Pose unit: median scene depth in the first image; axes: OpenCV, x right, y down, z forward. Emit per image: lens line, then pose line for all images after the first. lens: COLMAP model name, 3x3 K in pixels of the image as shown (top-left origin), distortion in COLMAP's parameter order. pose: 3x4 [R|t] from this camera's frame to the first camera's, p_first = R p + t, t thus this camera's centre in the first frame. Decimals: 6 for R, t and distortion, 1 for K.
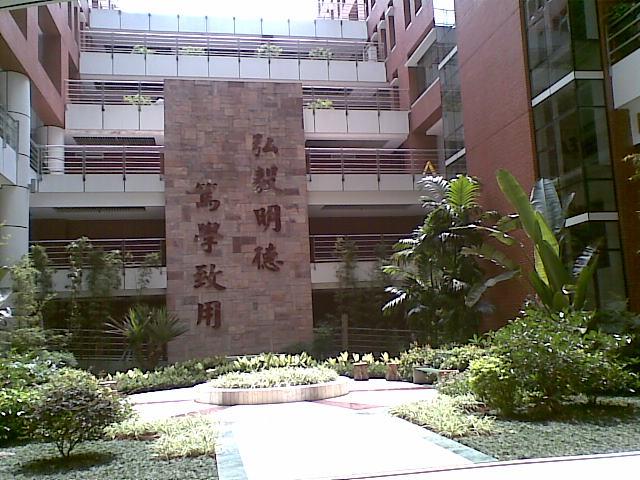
lens RADIAL K [[620.5, 0, 317.8], [0, 620.5, 238.9], [0, 0, 1]] dist [0.002158, 0.000000]
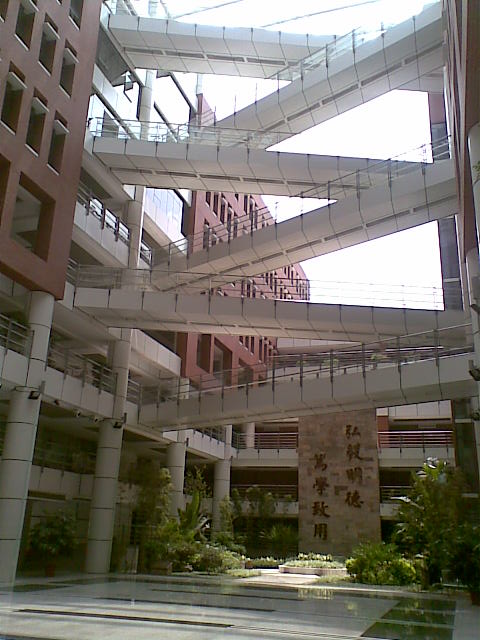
lens RADIAL K [[620.5, 0, 240.7], [0, 620.5, 321.5], [0, 0, 1]] dist [0.002158, 0.000000]
pose [[0.869639, -0.086819, -0.485994, 0.529096], [-0.005672, 0.982594, -0.185681, -0.133121], [0.493655, 0.164232, 0.854010, -0.712254]]
